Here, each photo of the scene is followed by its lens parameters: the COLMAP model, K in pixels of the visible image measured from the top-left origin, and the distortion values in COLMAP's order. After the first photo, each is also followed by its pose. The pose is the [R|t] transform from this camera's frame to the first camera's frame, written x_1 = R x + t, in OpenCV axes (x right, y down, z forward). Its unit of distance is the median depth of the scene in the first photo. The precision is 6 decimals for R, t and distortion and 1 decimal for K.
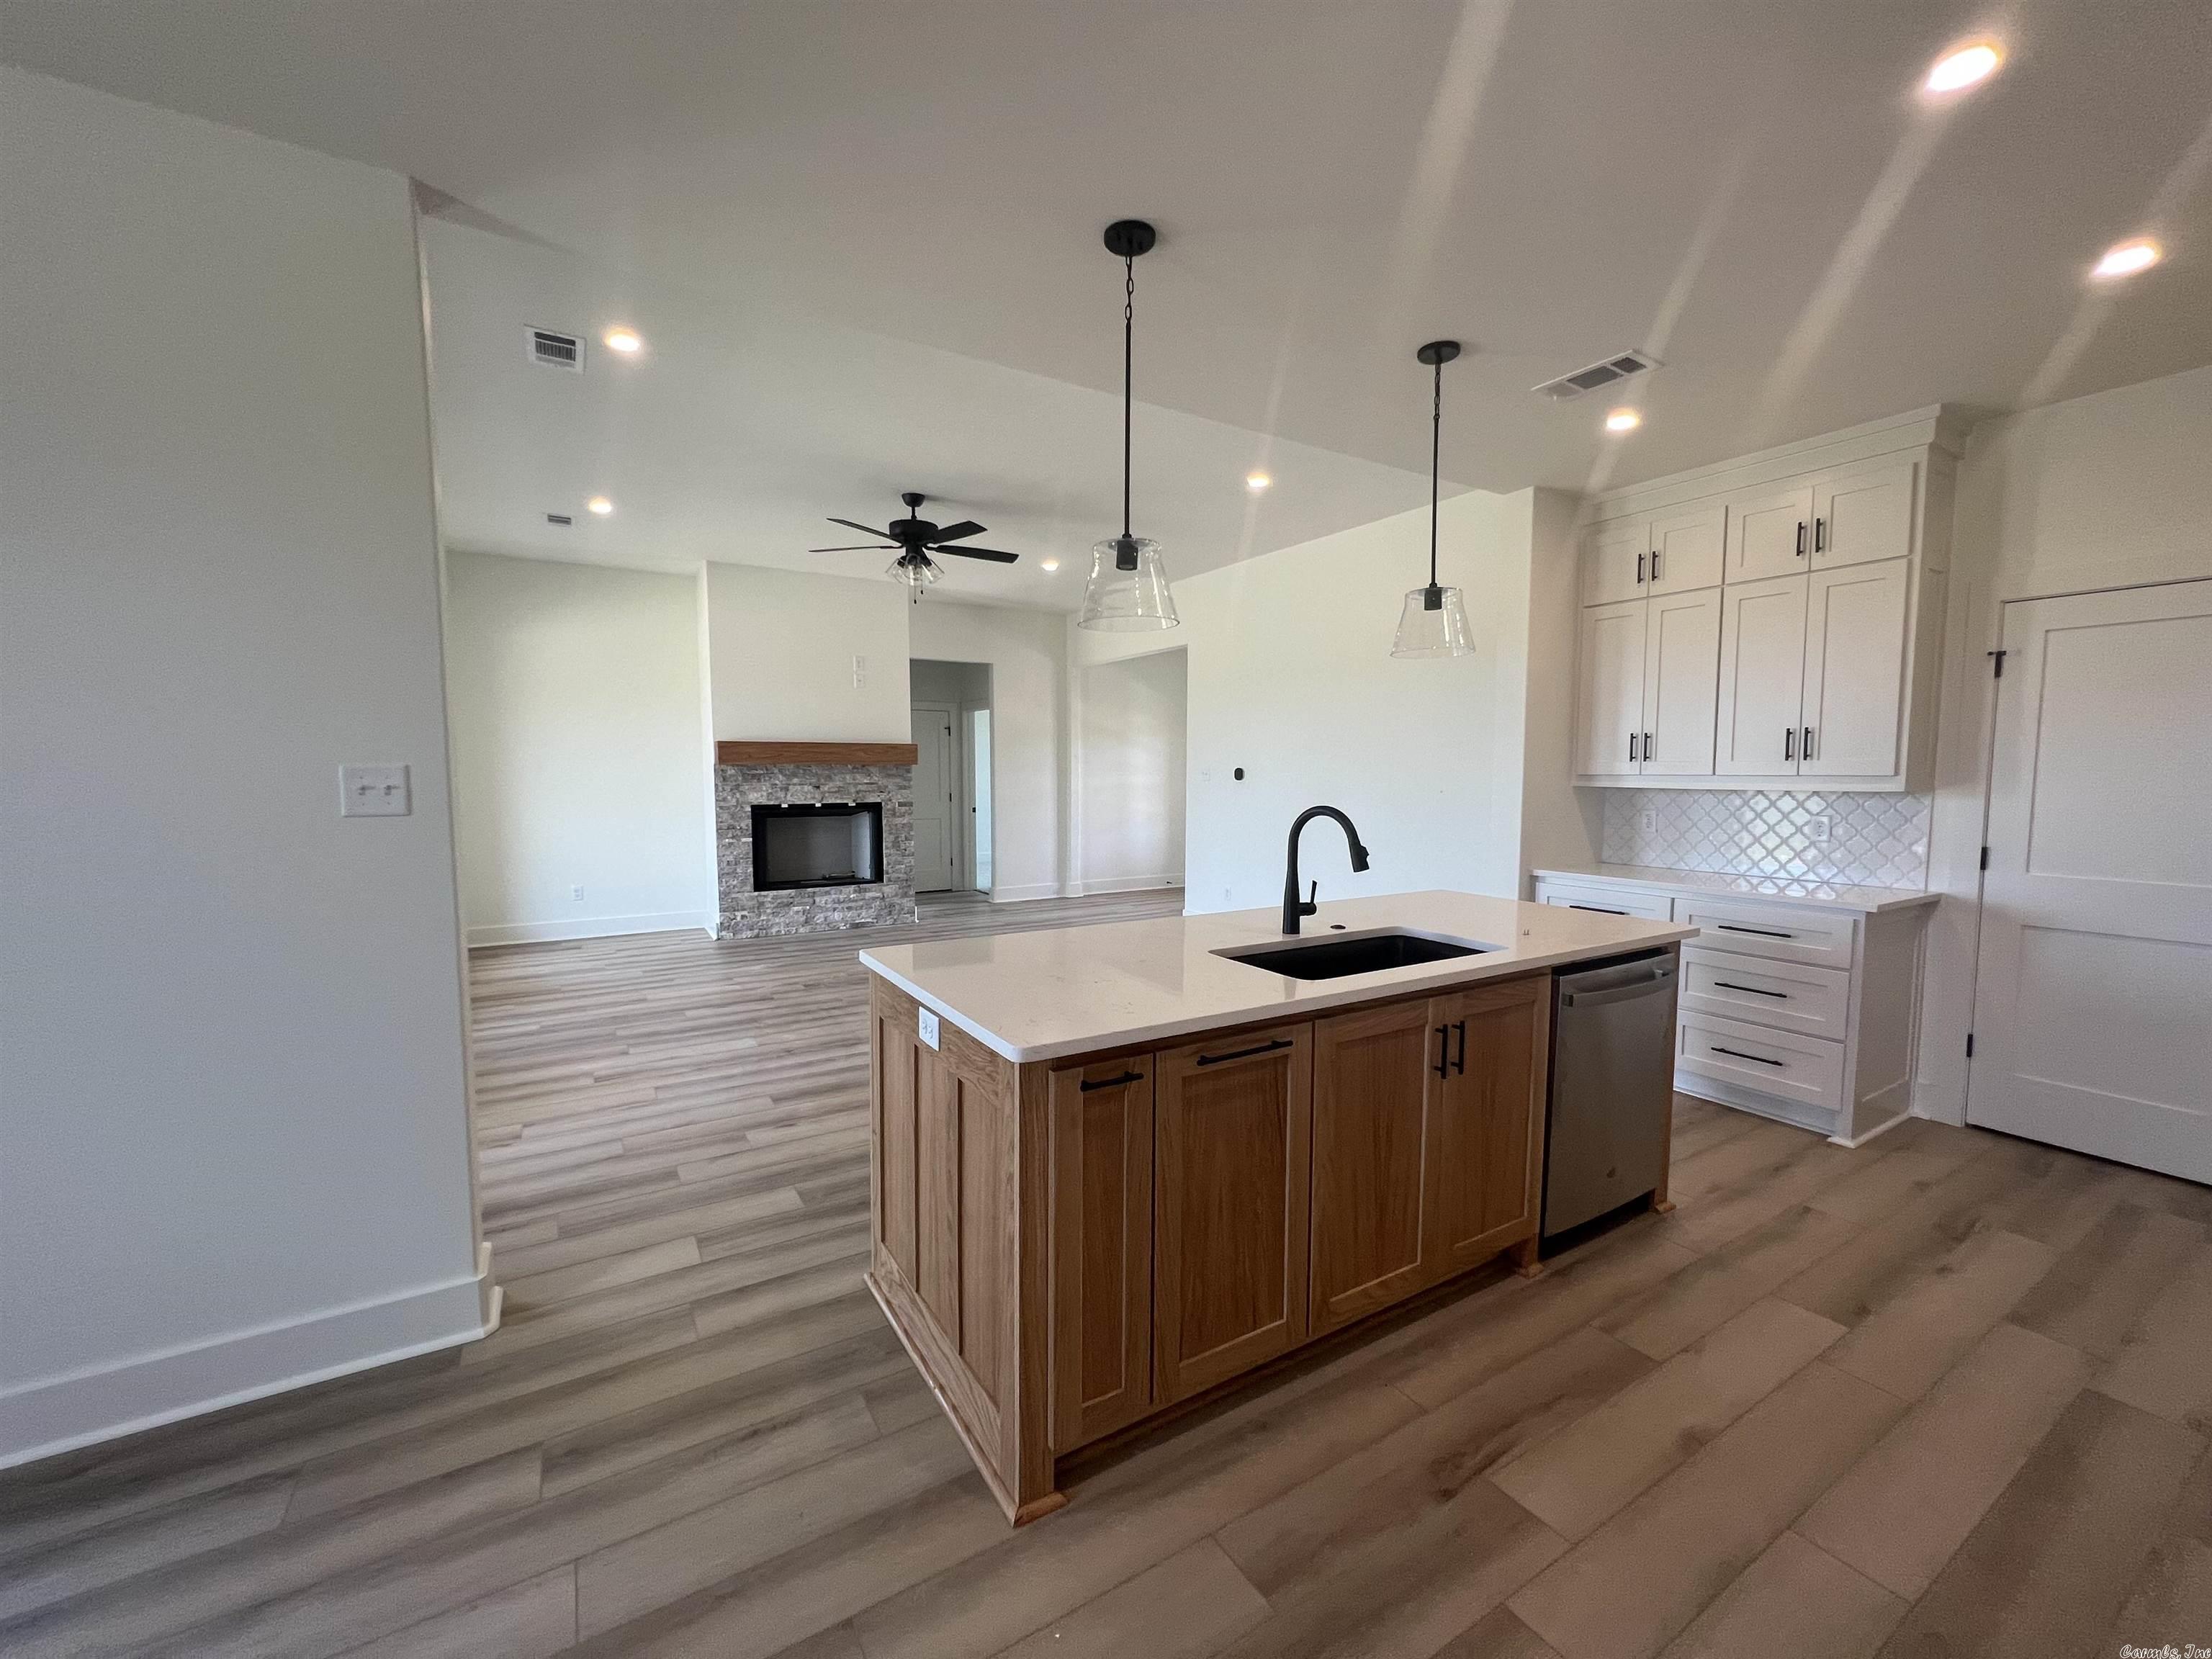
lens RADIAL K [[886.8, 0, 1106.1], [0, 886.8, 833.9], [0, 0, 1]] dist [-0.003138, 0.001434]
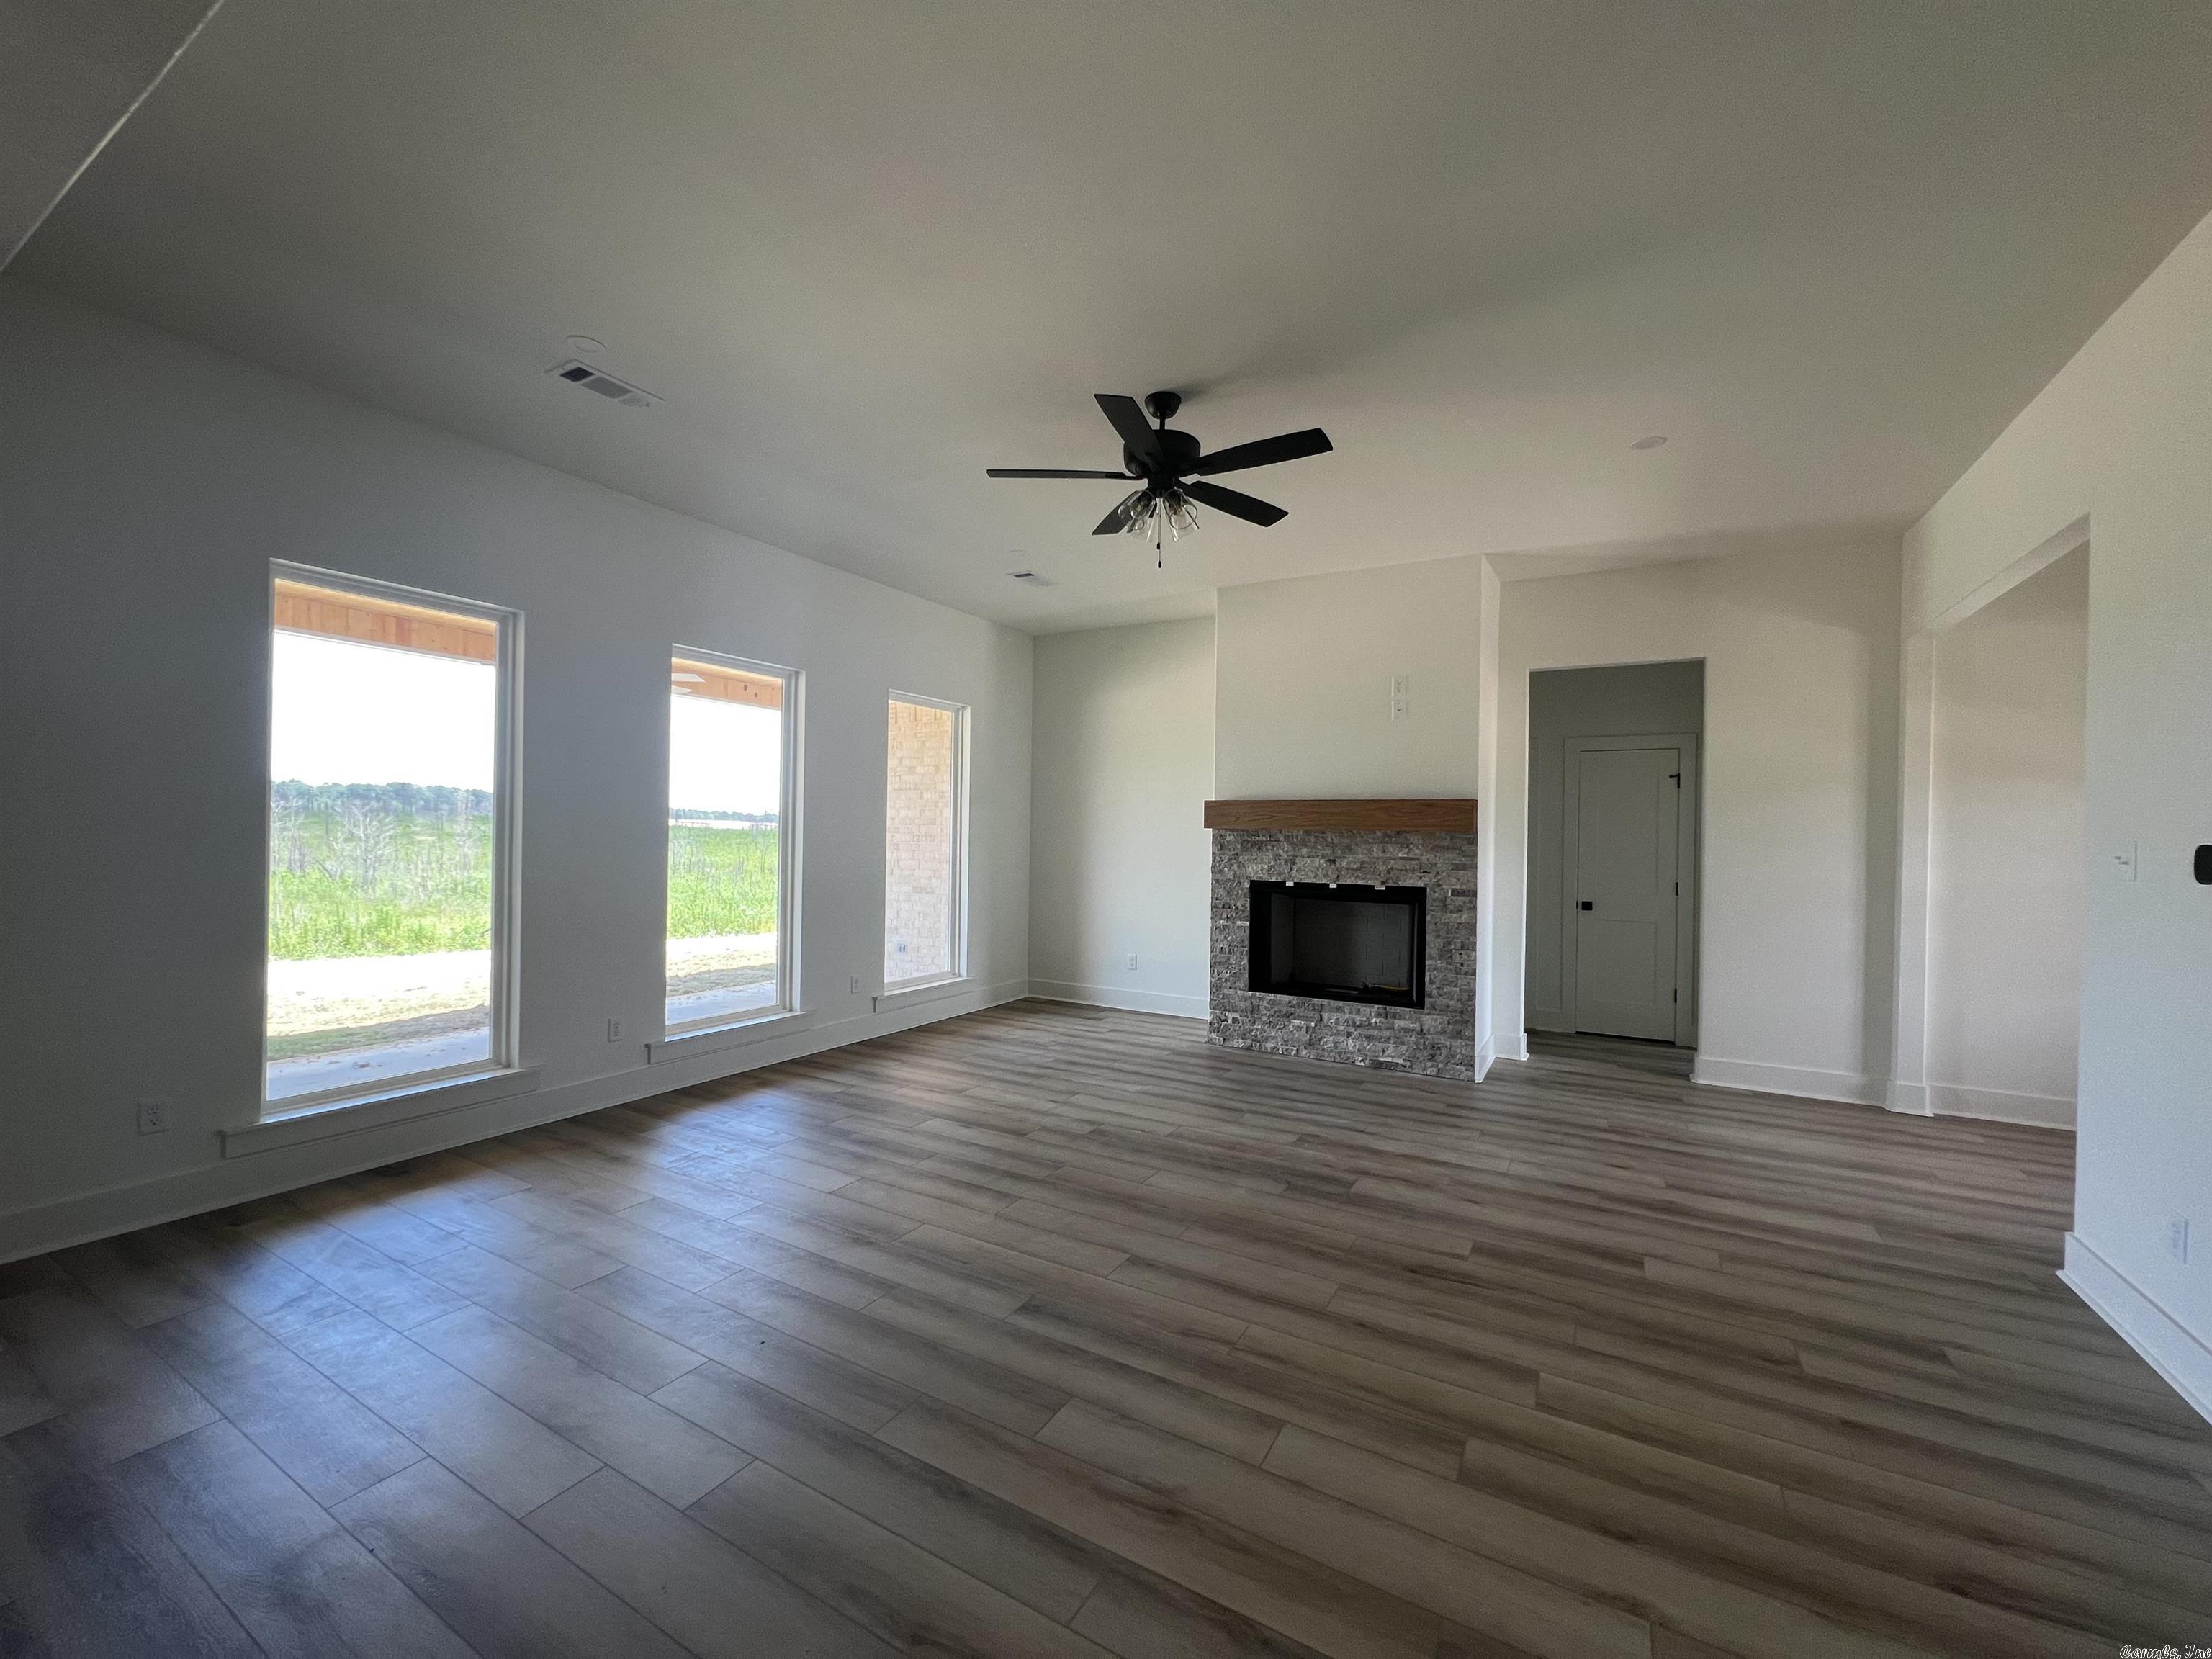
lens RADIAL K [[886.8, 0, 1108.4], [0, 886.8, 833.5], [0, 0, 1]] dist [-0.003138, 0.001434]
pose [[0.483065, 0.007782, -0.875550, 0.458941], [-0.083104, 0.995854, -0.036999, -0.067858], [0.871632, 0.090634, 0.481709, 0.996070]]
